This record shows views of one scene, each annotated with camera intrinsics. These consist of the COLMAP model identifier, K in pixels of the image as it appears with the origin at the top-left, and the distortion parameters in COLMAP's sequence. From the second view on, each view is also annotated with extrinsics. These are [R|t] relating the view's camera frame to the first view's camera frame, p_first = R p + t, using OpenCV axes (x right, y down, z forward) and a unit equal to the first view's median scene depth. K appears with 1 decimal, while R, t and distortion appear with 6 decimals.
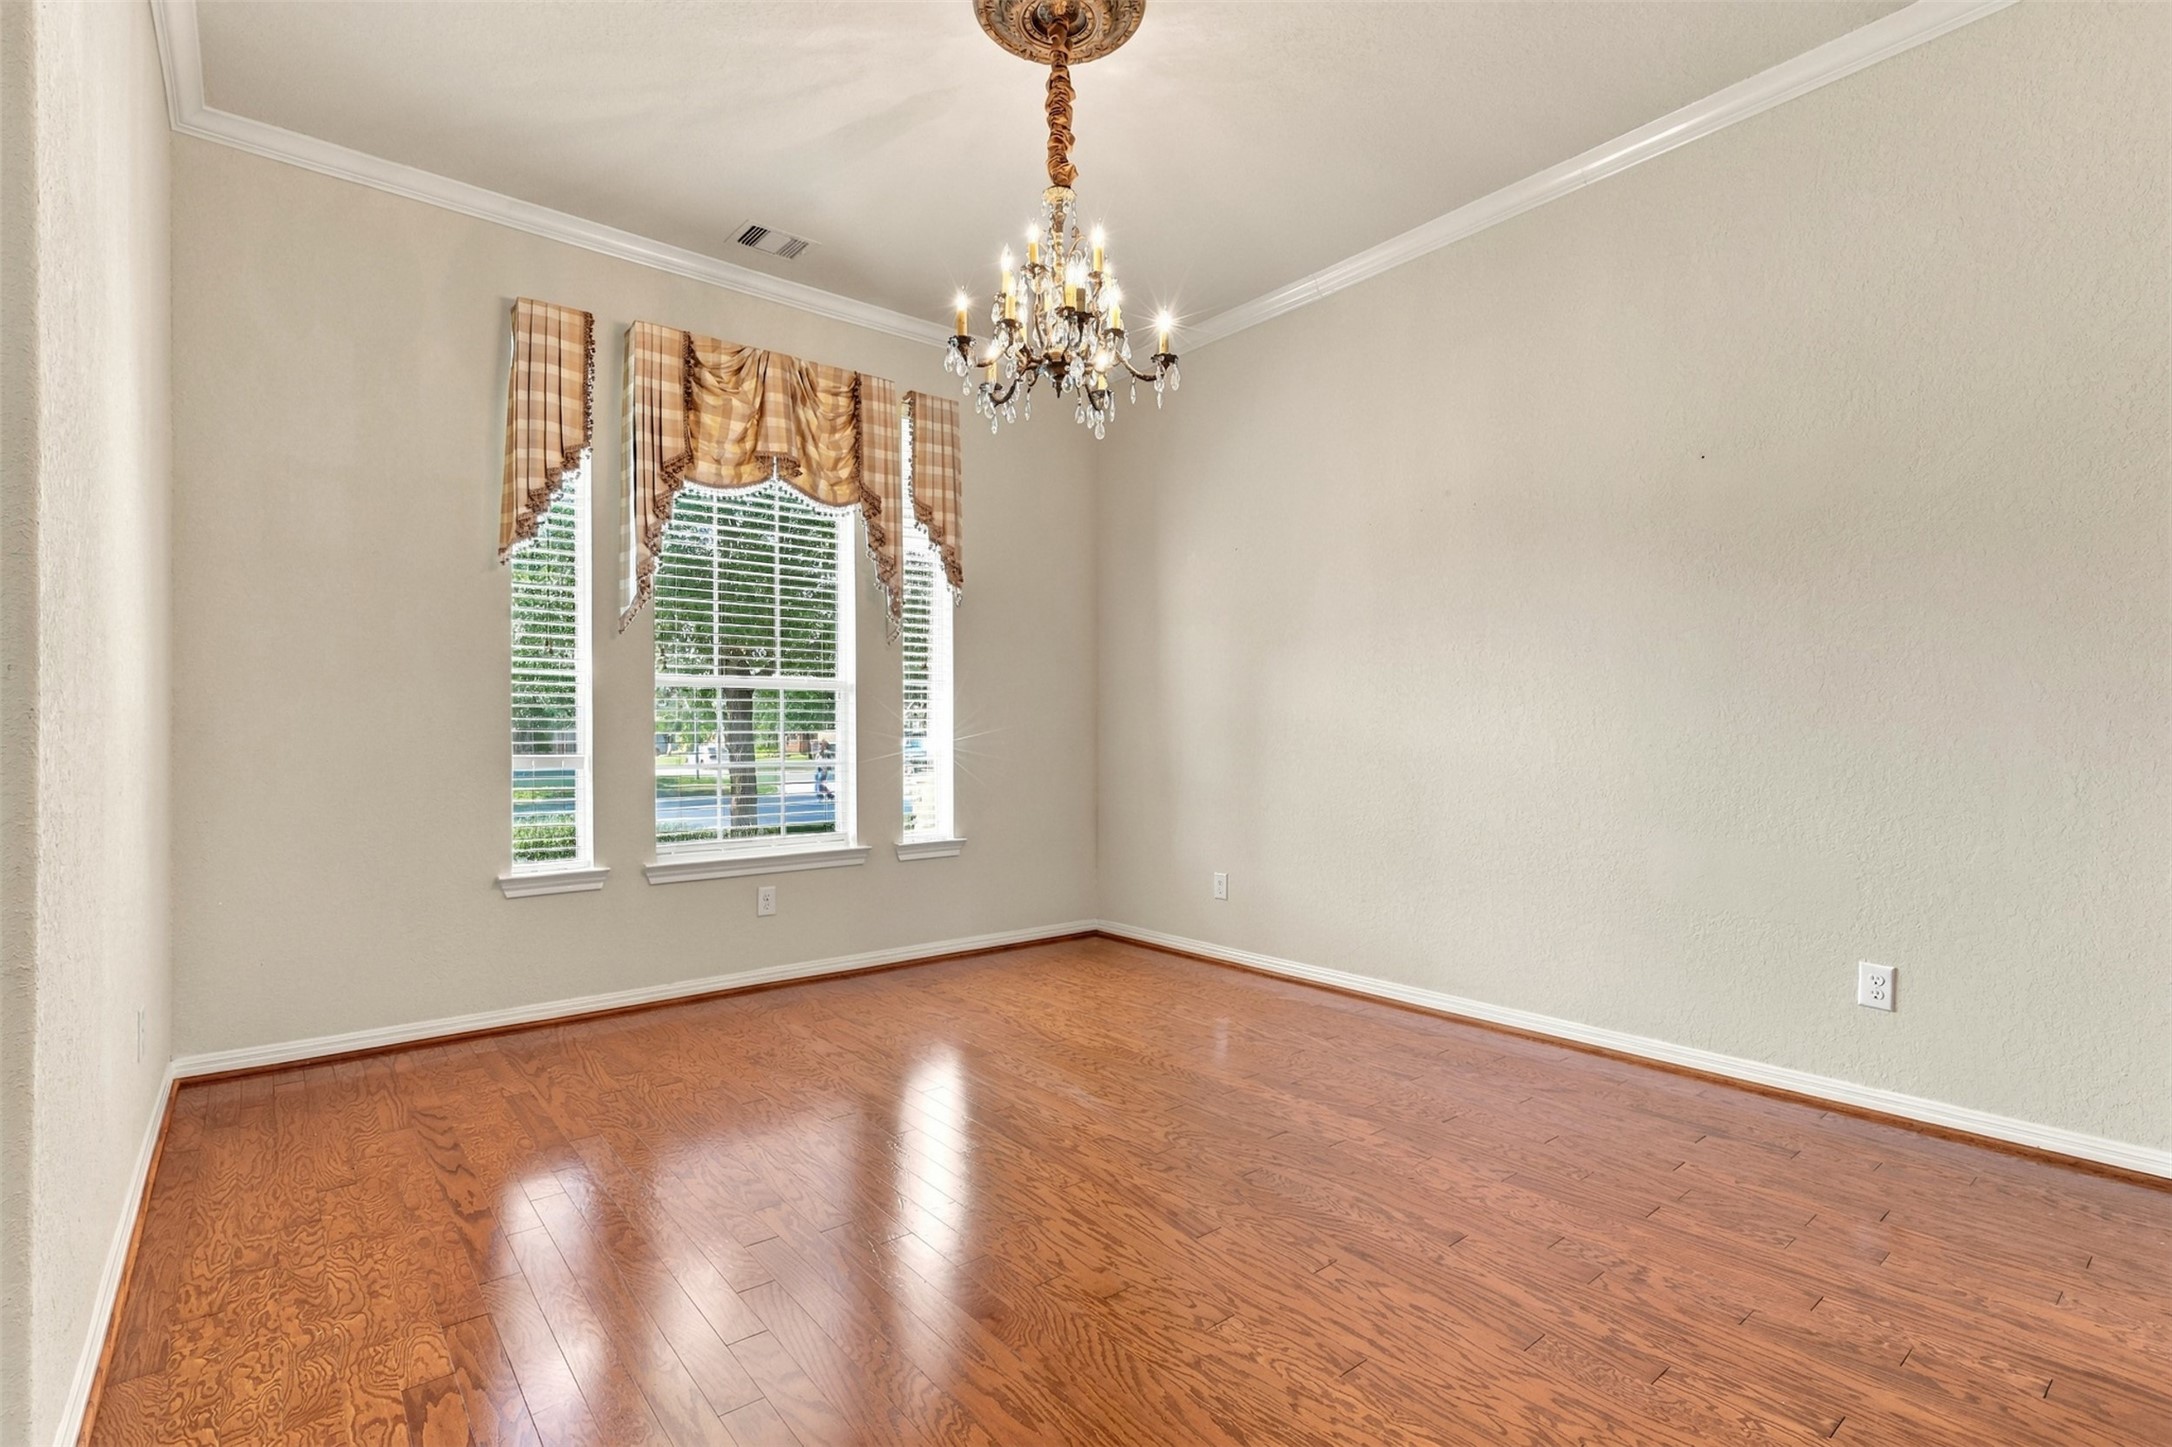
lens RADIAL K [[1005.2, 0, 1080.3], [0, 1005.2, 723.2], [0, 0, 1]] dist [0.000935, 0.000627]
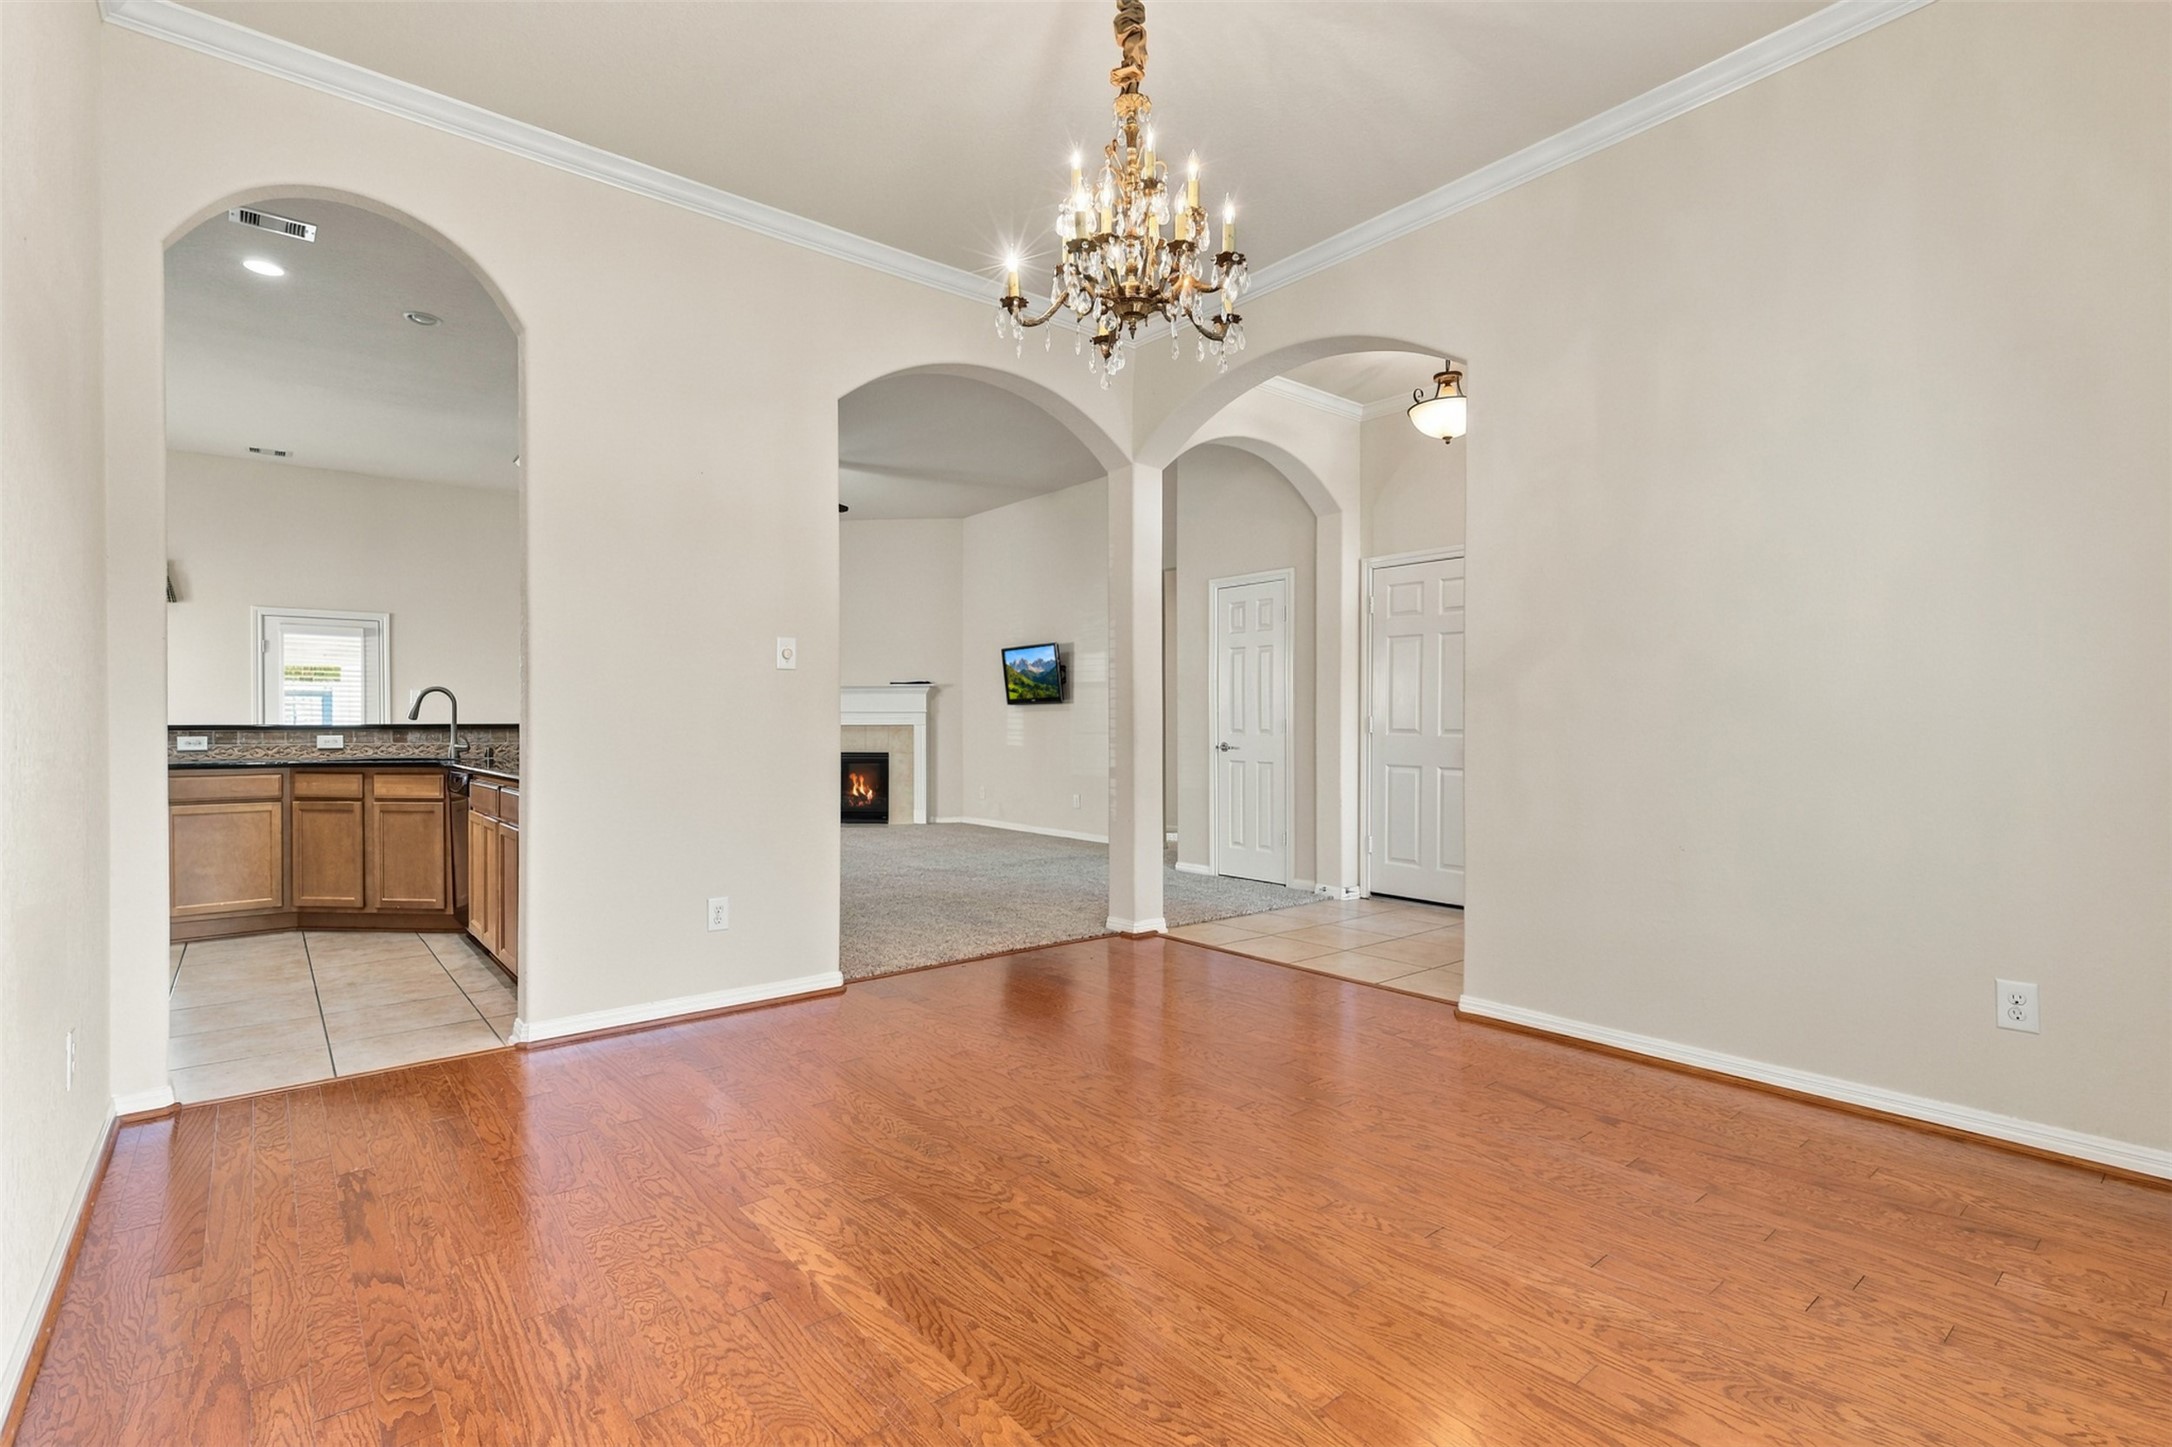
lens RADIAL K [[1005.2, 0, 1083.8], [0, 1005.2, 734.3], [0, 0, 1]] dist [0.000935, 0.000627]
pose [[-0.999949, 0.006201, -0.007995, 0.019982], [0.006227, 0.999975, -0.003241, 0.016652], [0.007975, -0.003290, -0.999963, 1.267421]]
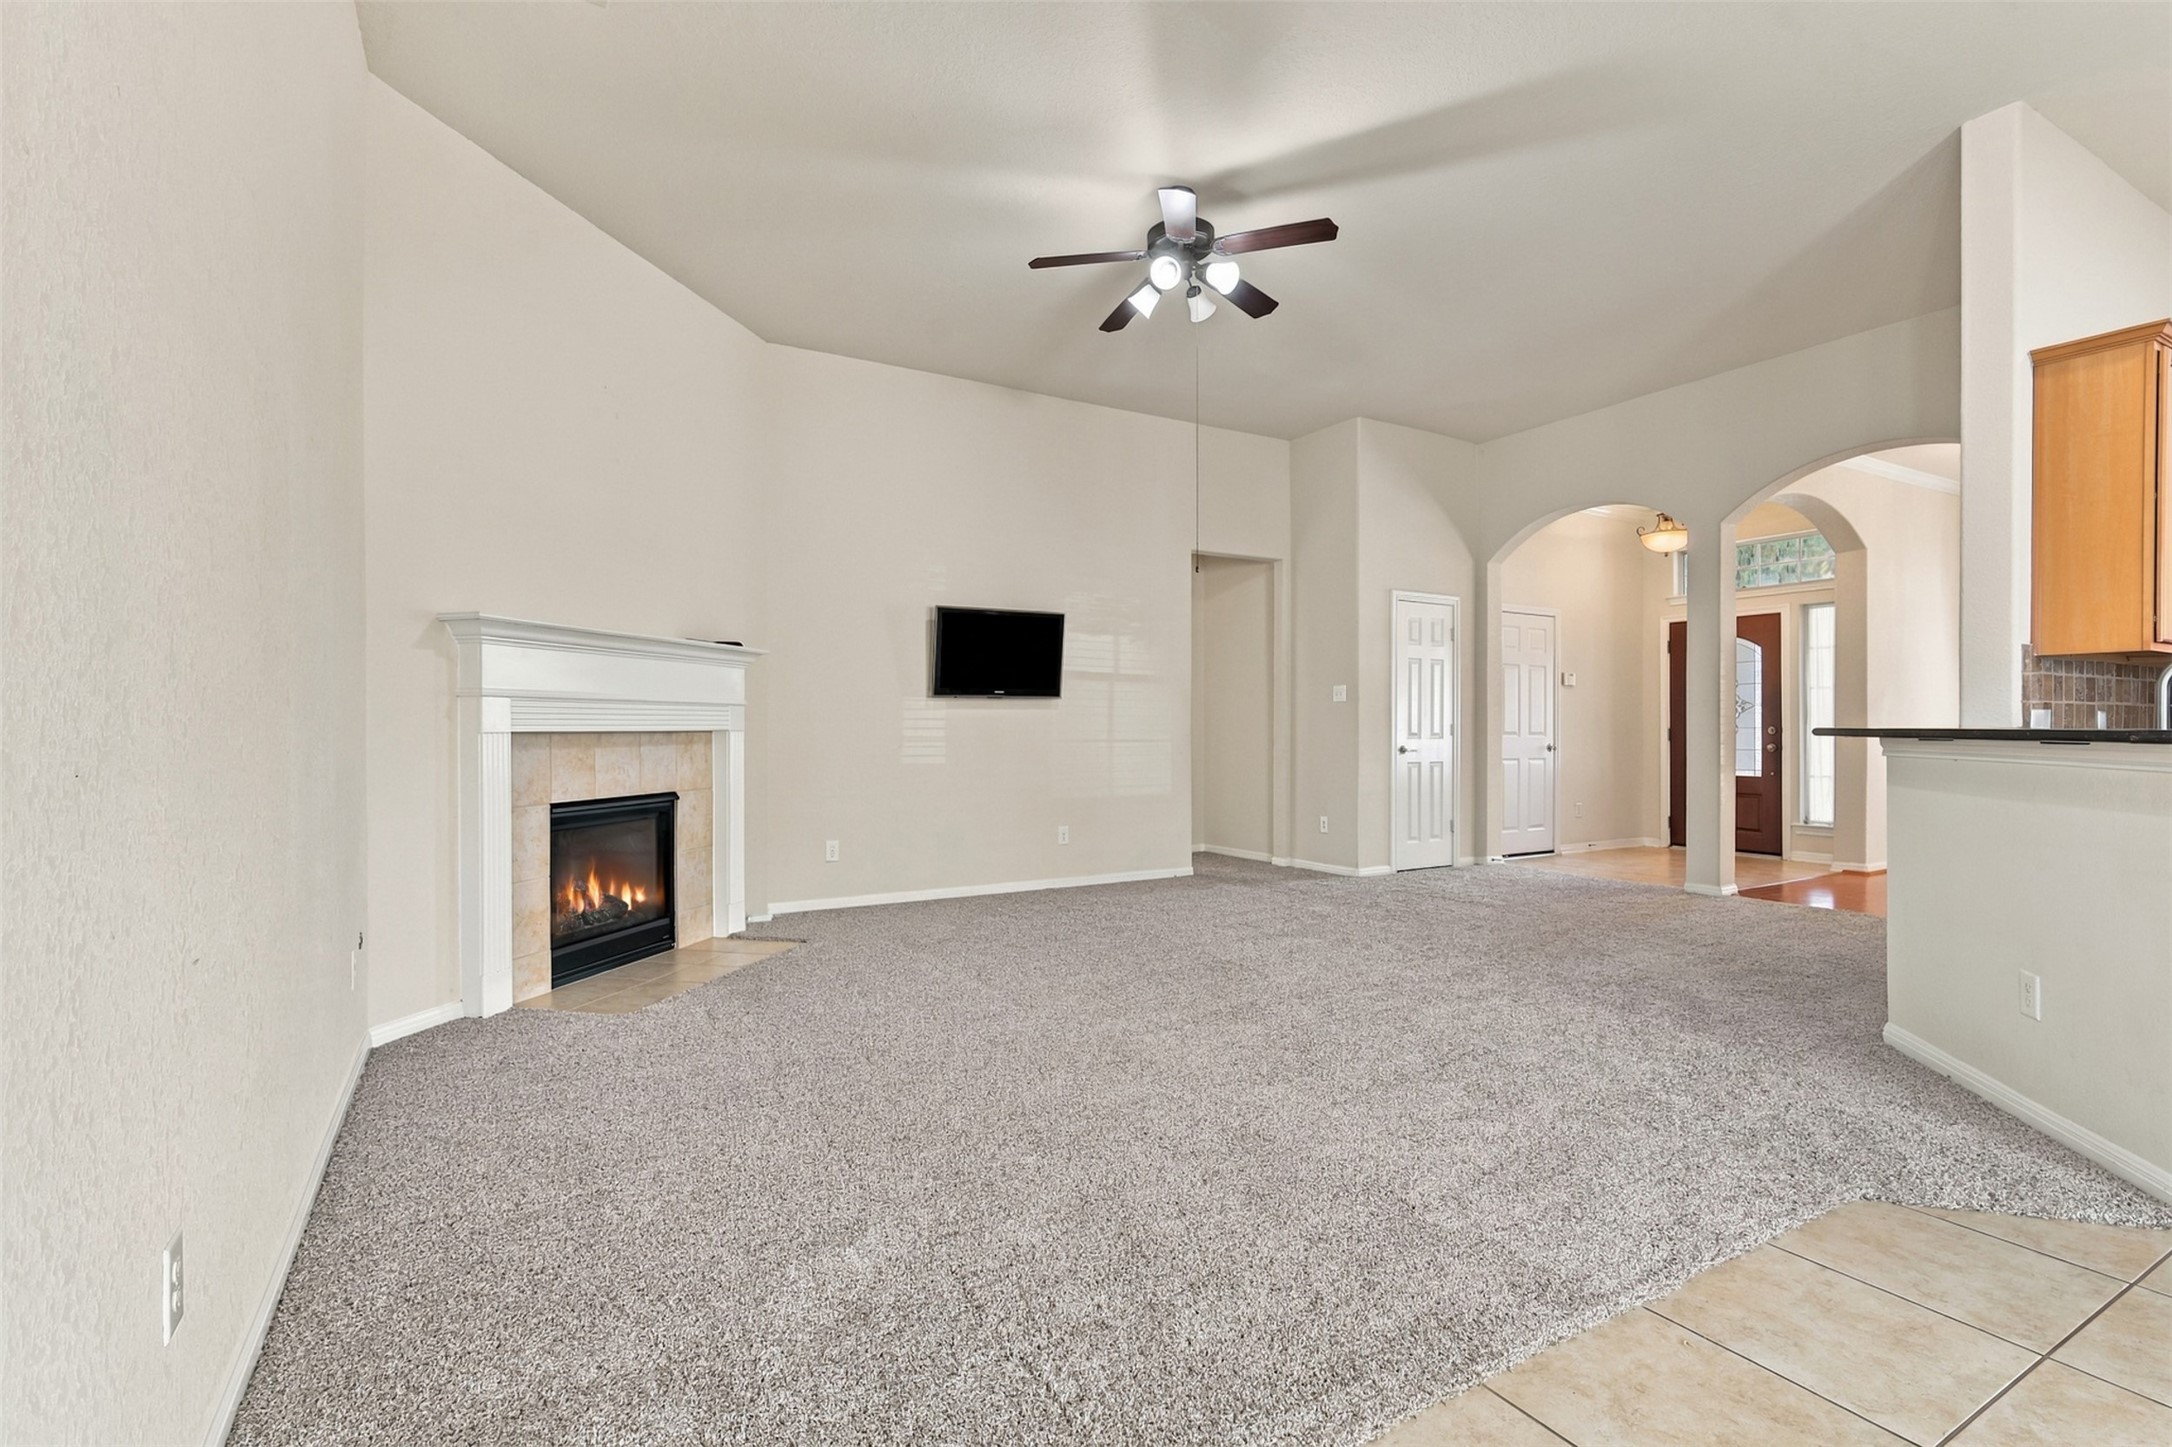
lens RADIAL K [[1005.2, 0, 1090.7], [0, 1005.2, 723.8], [0, 0, 1]] dist [0.000935, 0.000627]
pose [[-0.136502, 0.002573, -0.990637, 1.726950], [0.013117, 0.999914, 0.000790, -0.024138], [0.990553, -0.012887, -0.136524, -0.854860]]
